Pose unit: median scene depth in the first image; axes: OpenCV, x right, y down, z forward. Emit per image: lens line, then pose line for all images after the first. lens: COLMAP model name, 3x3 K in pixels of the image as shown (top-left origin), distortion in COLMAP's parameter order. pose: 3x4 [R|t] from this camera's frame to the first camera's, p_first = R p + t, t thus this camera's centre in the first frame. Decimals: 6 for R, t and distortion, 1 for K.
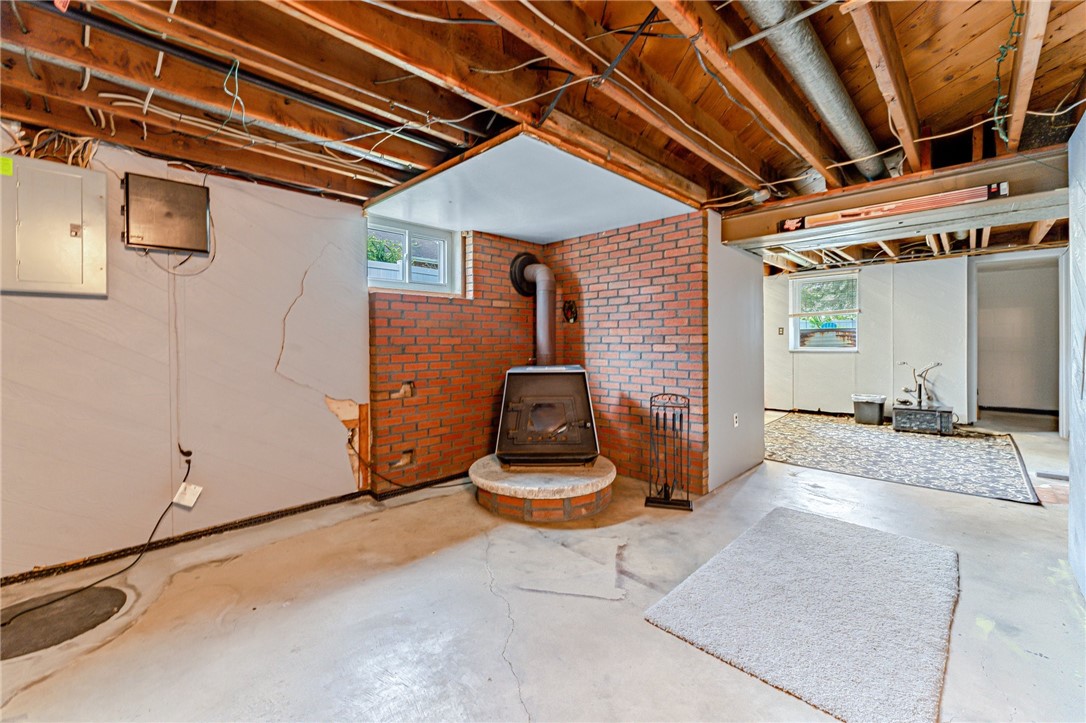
lens RADIAL K [[446.6, 0, 535.0], [0, 446.6, 344.3], [0, 0, 1]] dist [-0.009786, -0.000267]
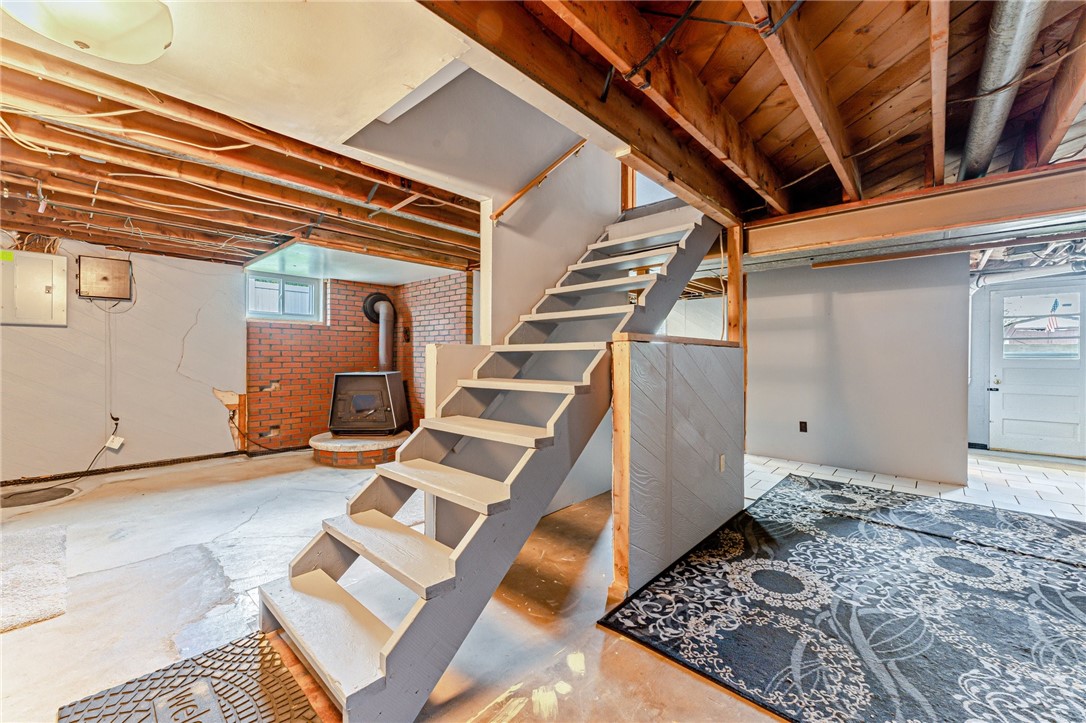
lens RADIAL K [[446.6, 0, 543.6], [0, 446.6, 358.5], [0, 0, 1]] dist [-0.009786, -0.000267]
pose [[0.999294, 0.011286, 0.035838, 0.593766], [-0.011213, 0.999935, -0.002226, 0.002047], [-0.035861, 0.001823, 0.999355, -0.563117]]
